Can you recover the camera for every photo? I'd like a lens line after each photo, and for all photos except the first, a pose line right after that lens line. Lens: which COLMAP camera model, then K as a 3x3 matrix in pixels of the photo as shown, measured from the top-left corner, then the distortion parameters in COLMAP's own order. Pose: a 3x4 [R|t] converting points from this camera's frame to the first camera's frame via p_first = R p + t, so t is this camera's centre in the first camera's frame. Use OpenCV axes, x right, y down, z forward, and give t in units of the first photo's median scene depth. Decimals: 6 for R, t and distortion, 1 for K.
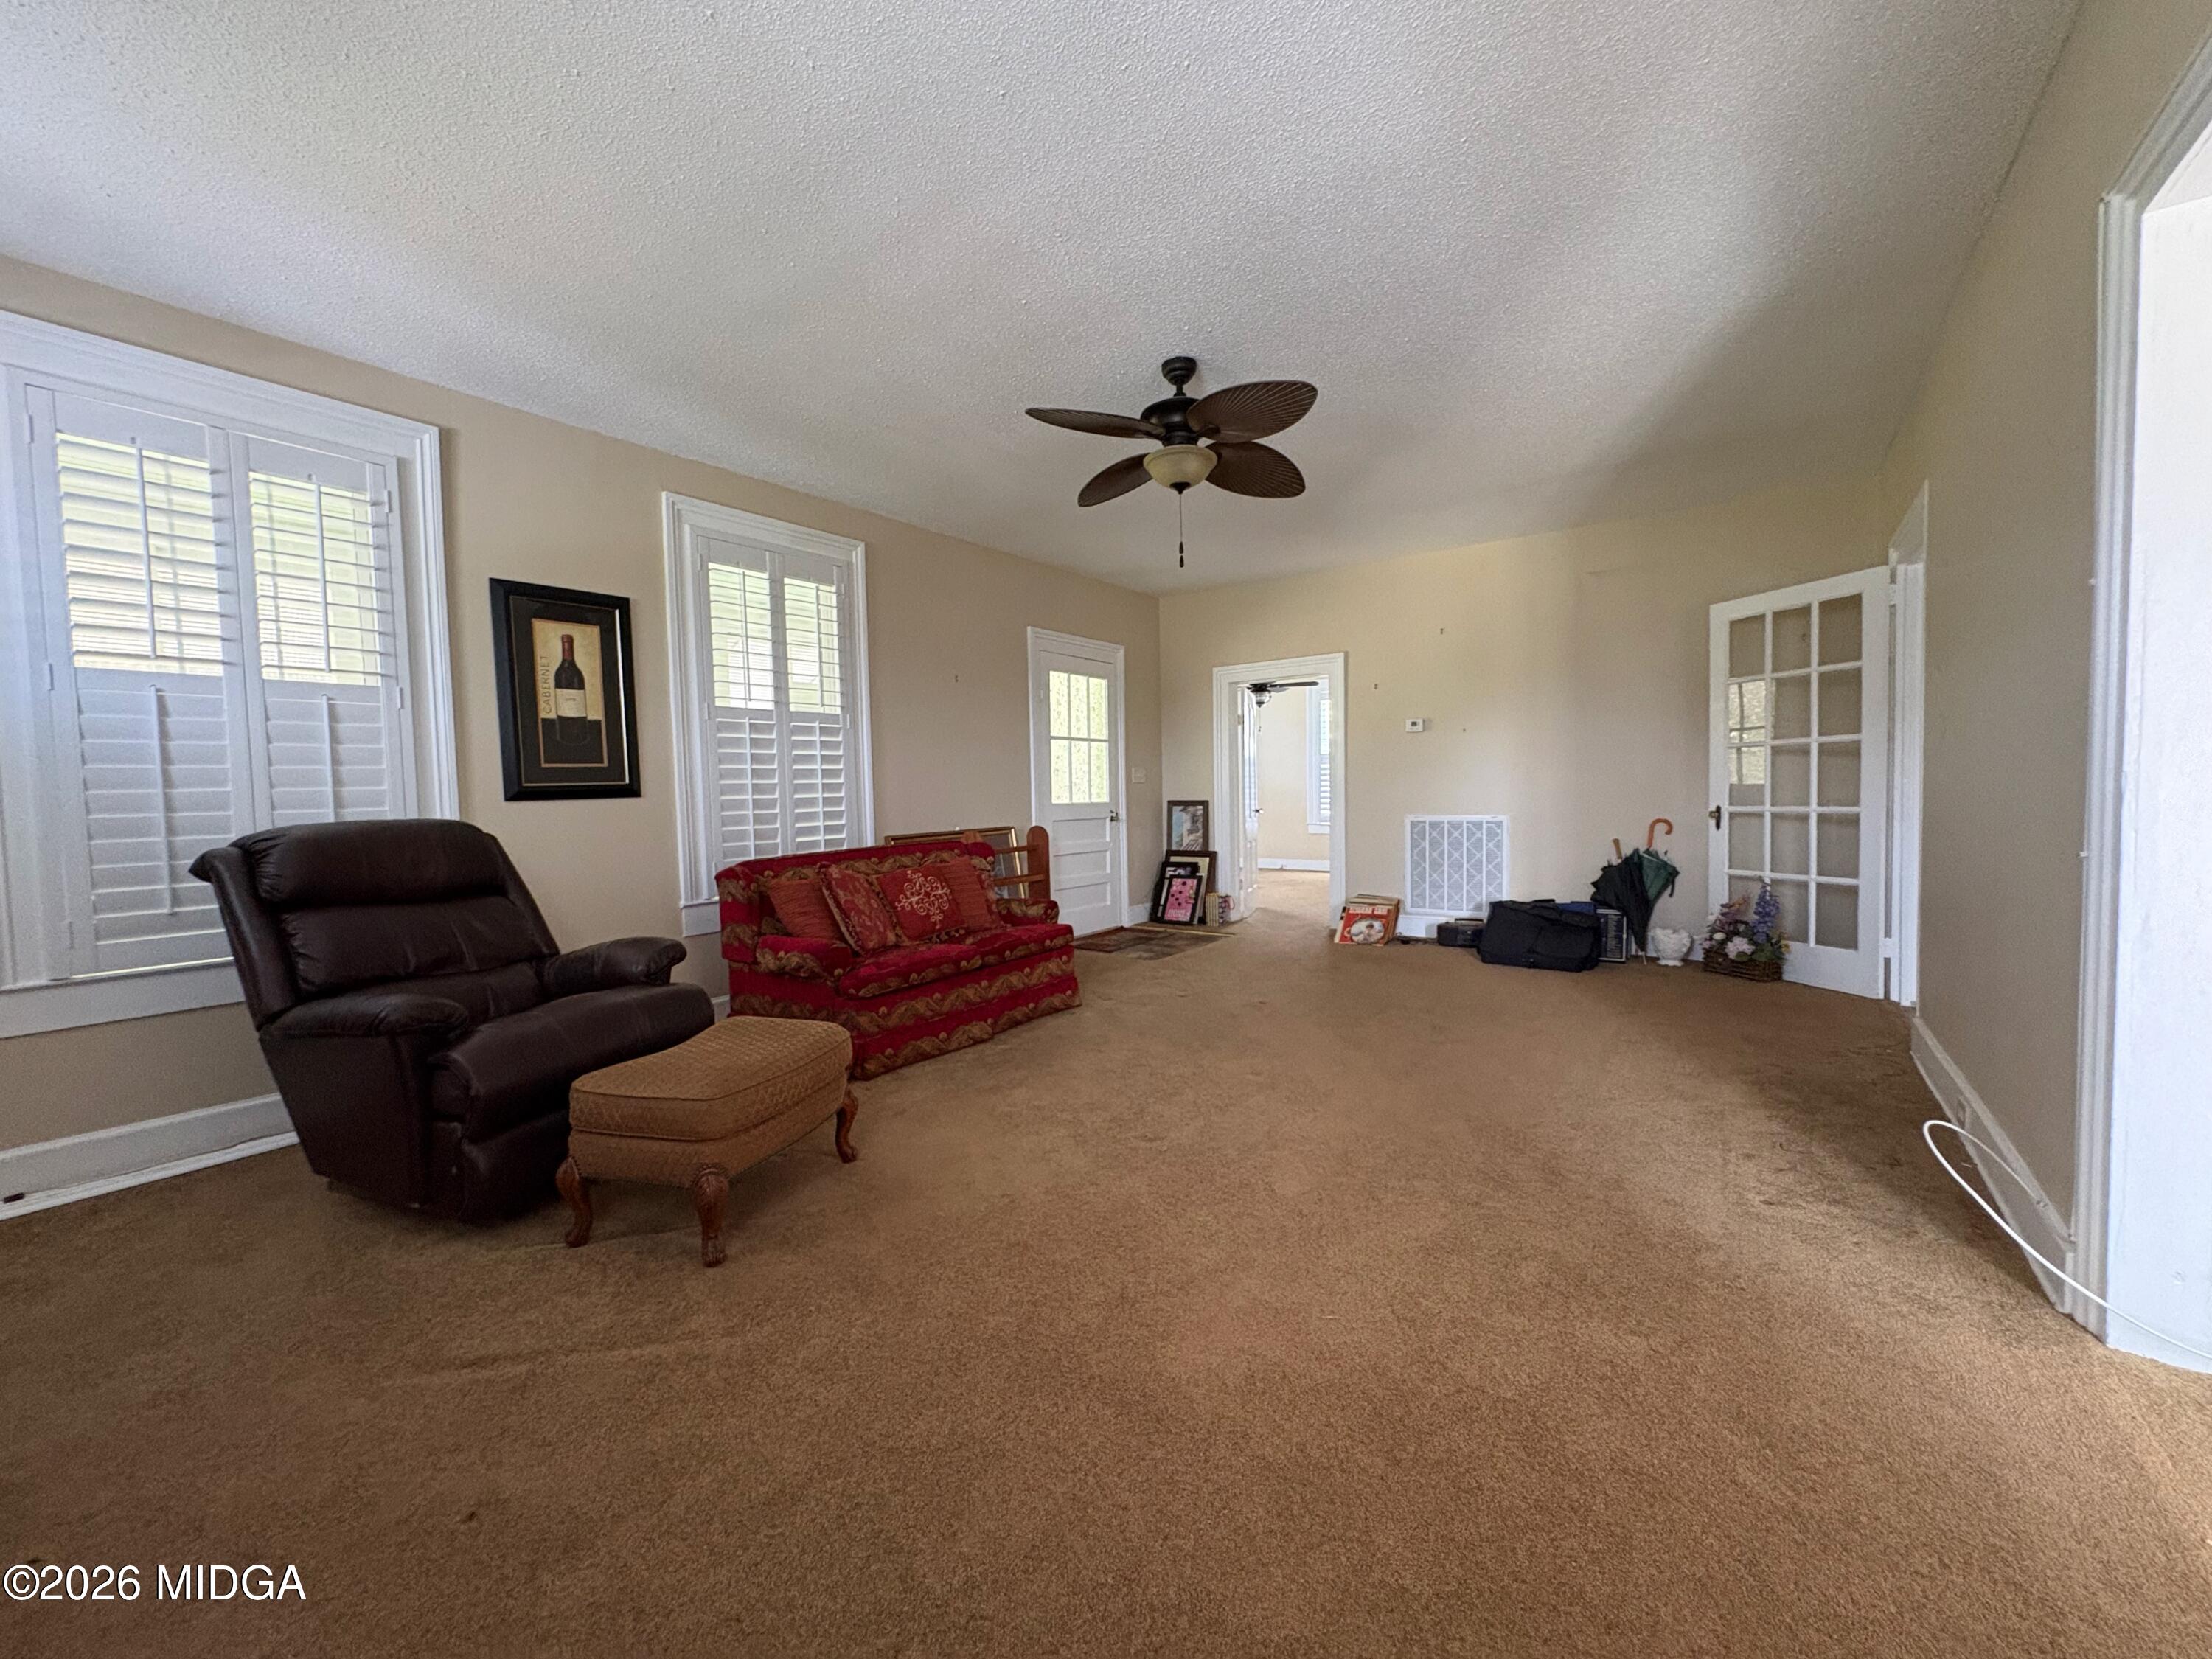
lens RADIAL K [[876.3, 0, 1108.4], [0, 876.3, 830.4], [0, 0, 1]] dist [0.000075, -0.000041]
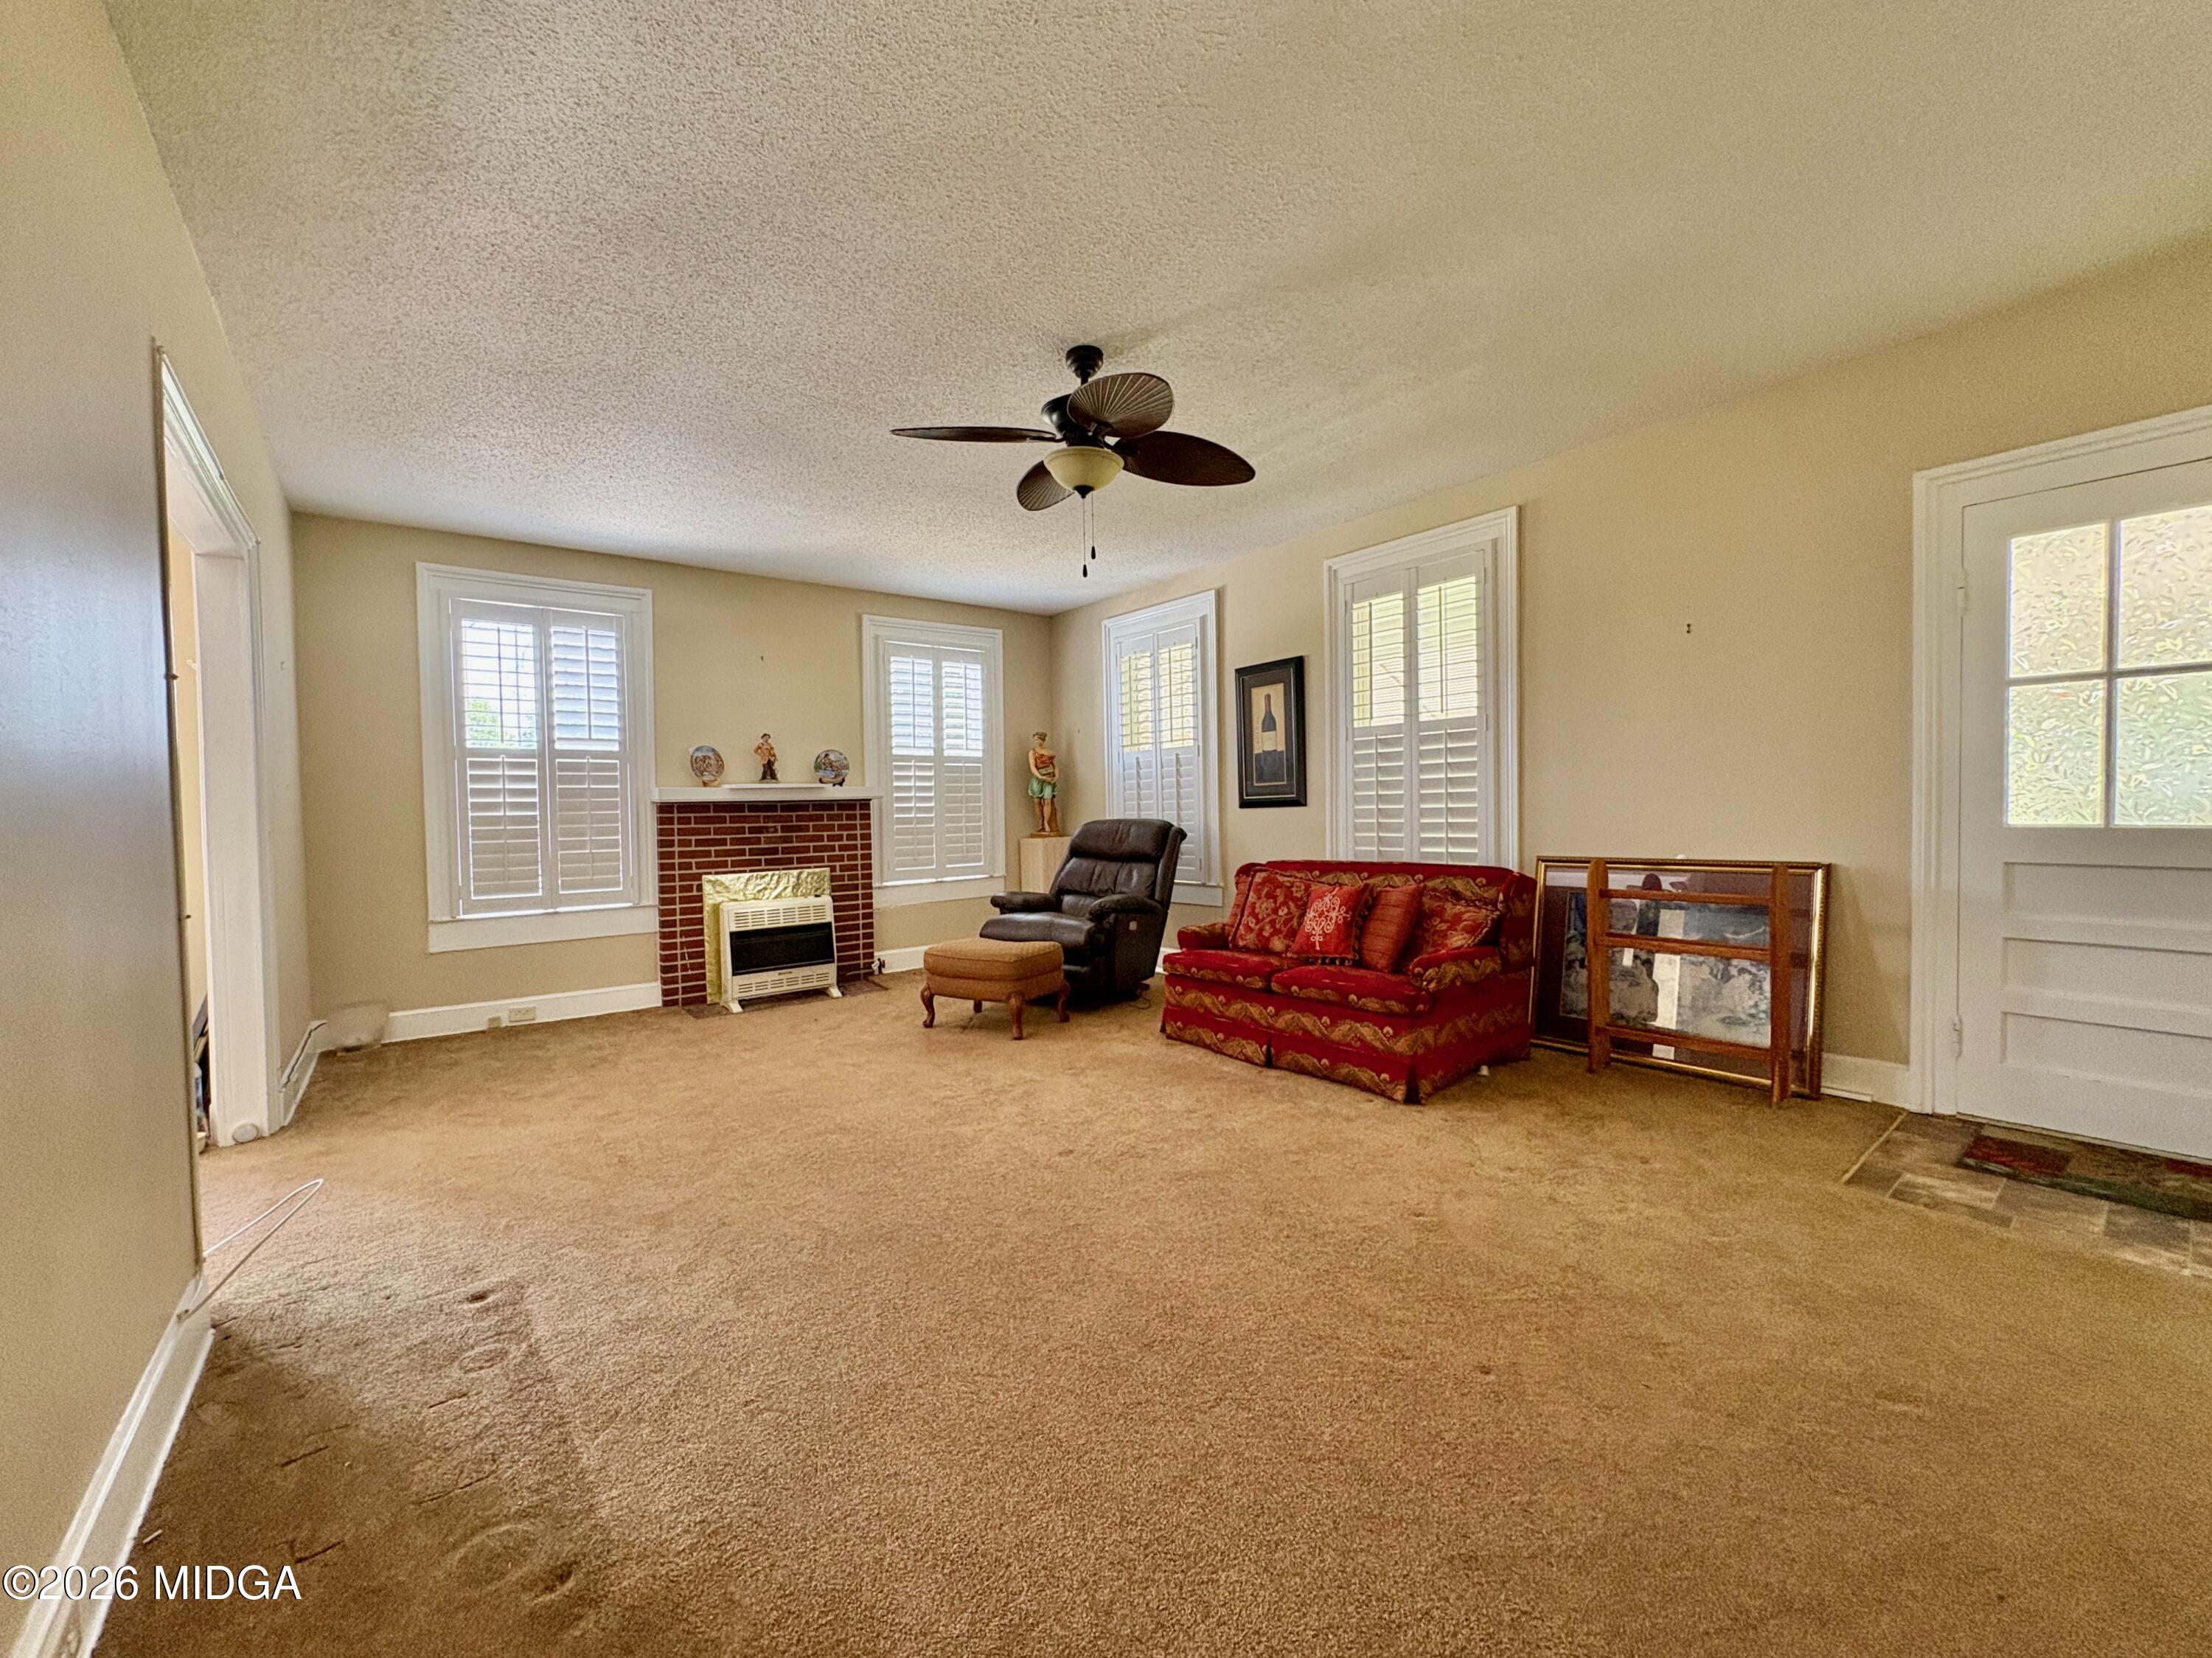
lens RADIAL K [[876.2, 0, 1106.4], [0, 876.2, 832.4], [0, 0, 1]] dist [0.000075, -0.000041]
pose [[-0.256216, 0.056457, -0.964970, 0.790749], [-0.017194, 0.997869, 0.062947, -0.074212], [0.966467, 0.032719, -0.254699, 1.021242]]
